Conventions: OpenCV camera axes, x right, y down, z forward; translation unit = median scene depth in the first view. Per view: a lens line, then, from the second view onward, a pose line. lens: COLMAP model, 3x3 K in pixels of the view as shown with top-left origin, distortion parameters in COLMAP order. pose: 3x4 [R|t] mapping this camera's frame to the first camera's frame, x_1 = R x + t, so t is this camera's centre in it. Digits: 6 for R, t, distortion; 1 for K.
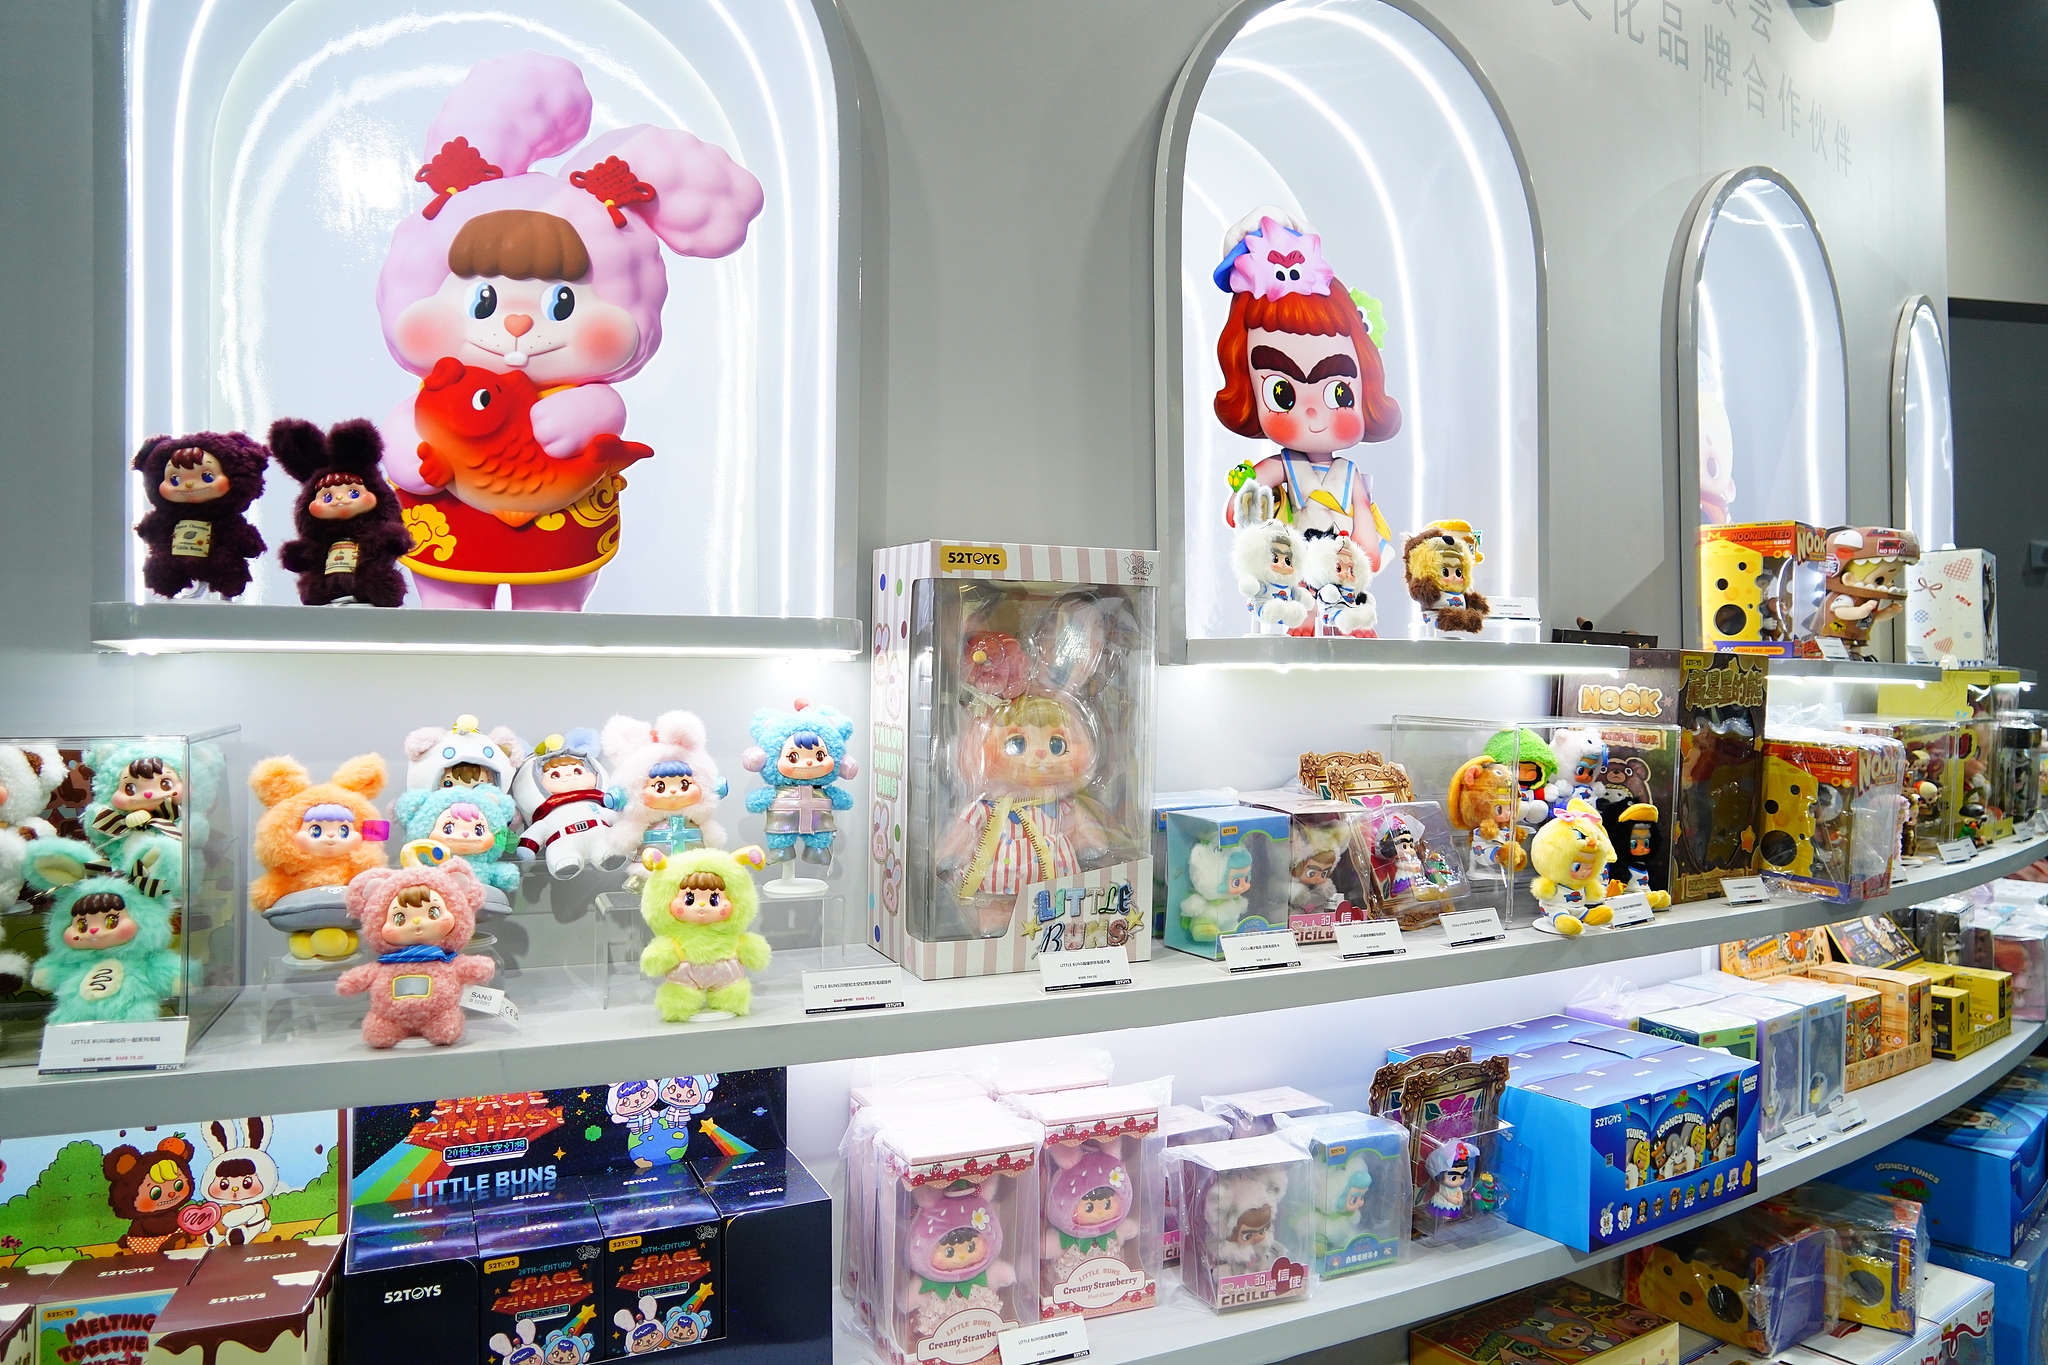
lens RADIAL K [[1354.3, 0, 1024.0], [0, 1354.3, 682.5], [0, 0, 1]] dist [-0.027047, 0.032878]
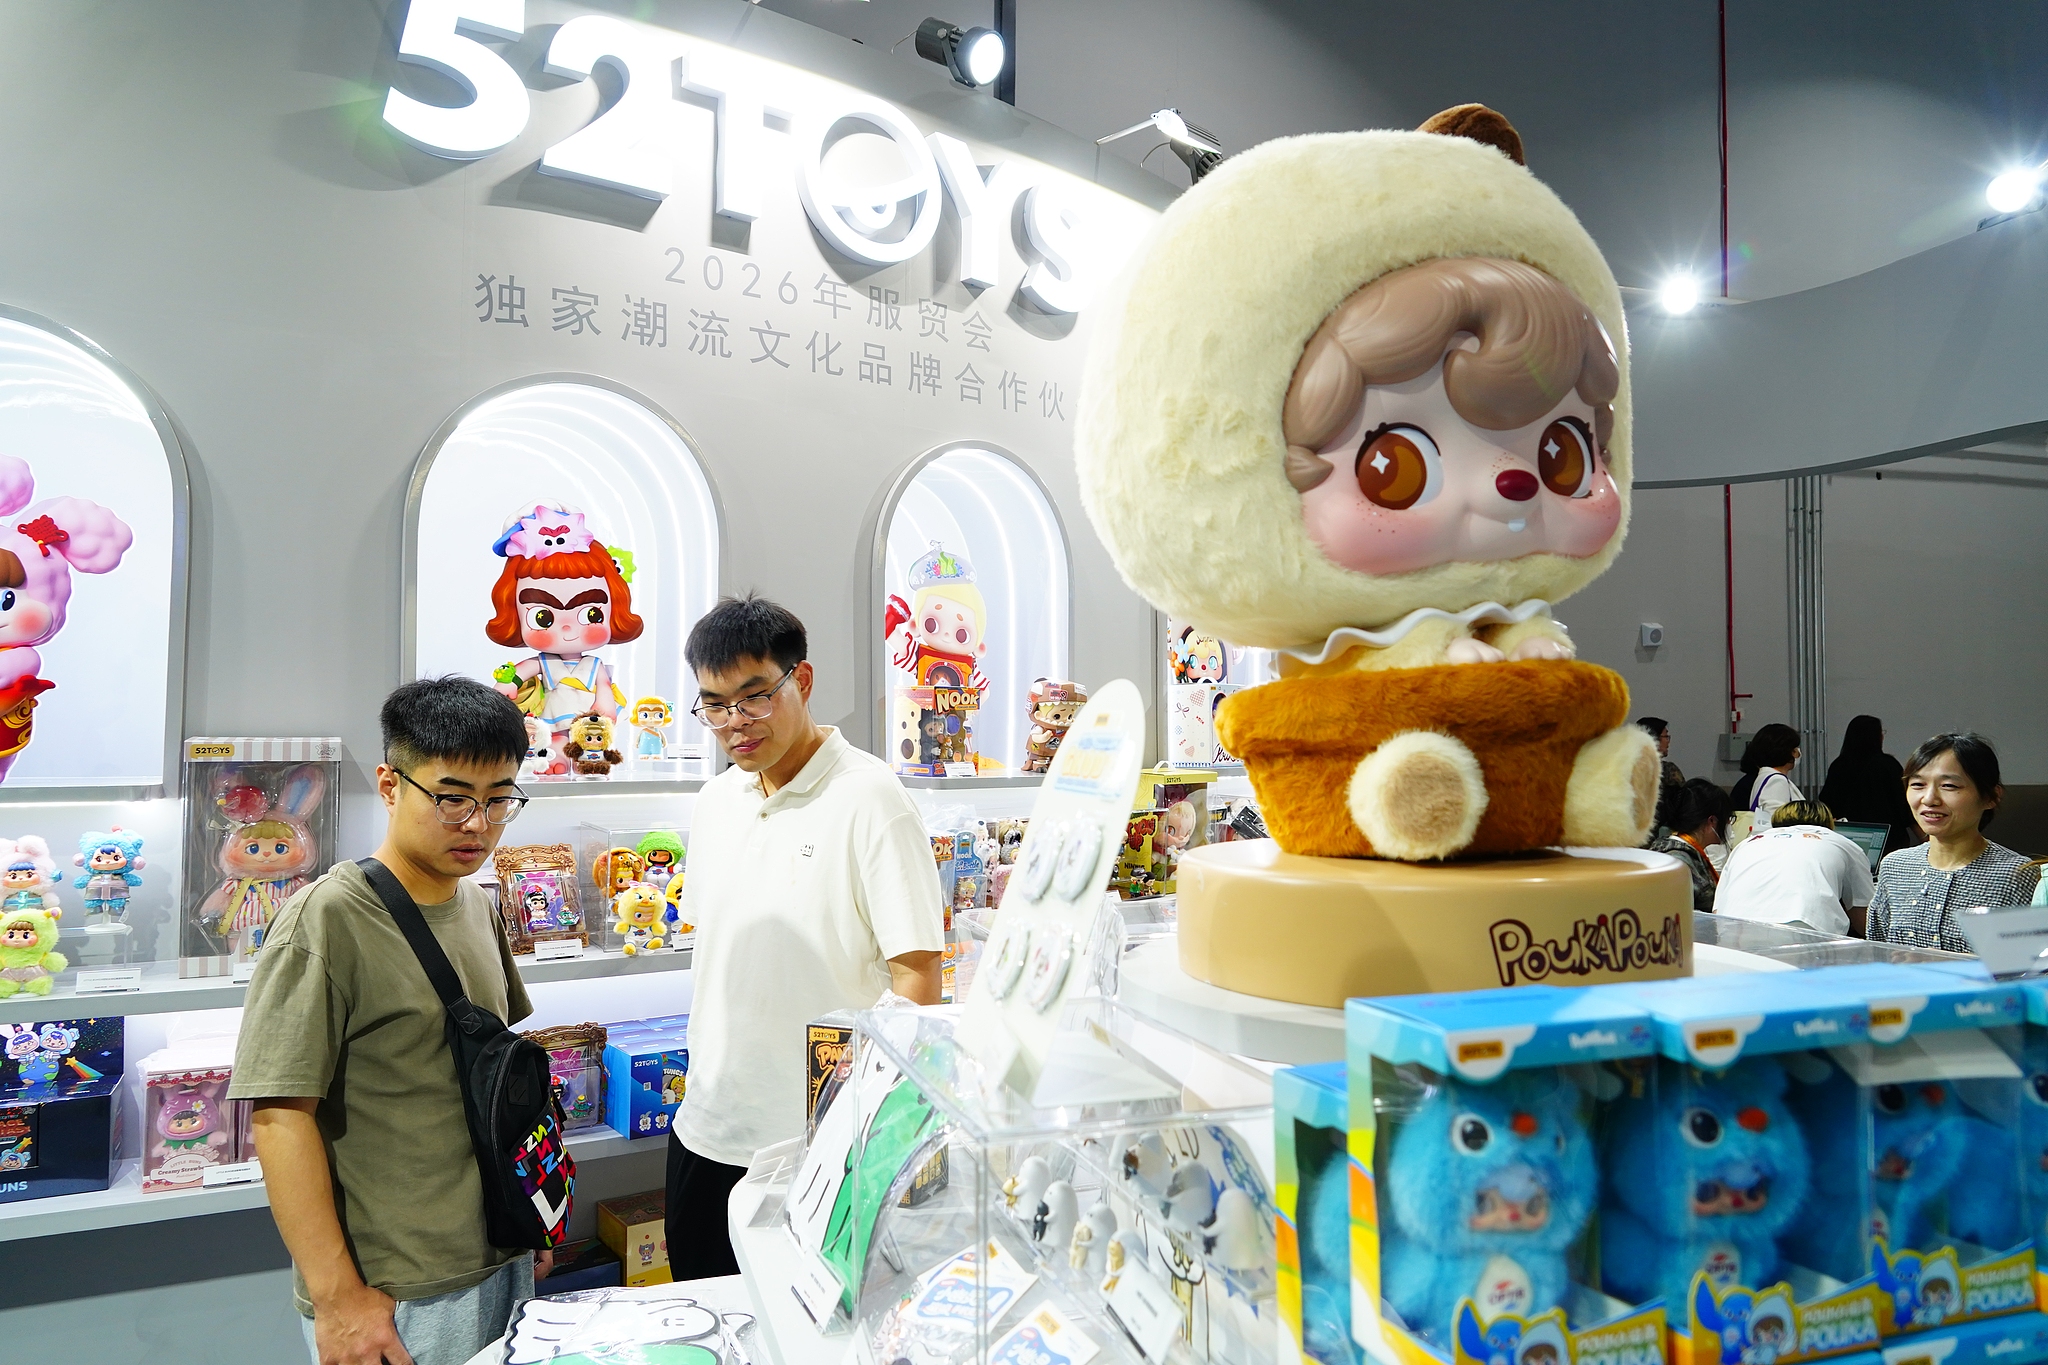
lens RADIAL K [[1354.3, 0, 1024.0], [0, 1354.3, 682.5], [0, 0, 1]] dist [-0.027047, 0.032878]
pose [[0.999408, 0.004149, 0.034153, 0.855253], [-0.003384, 0.999743, -0.022409, -0.124225], [-0.034237, 0.022281, 0.999165, -0.751221]]
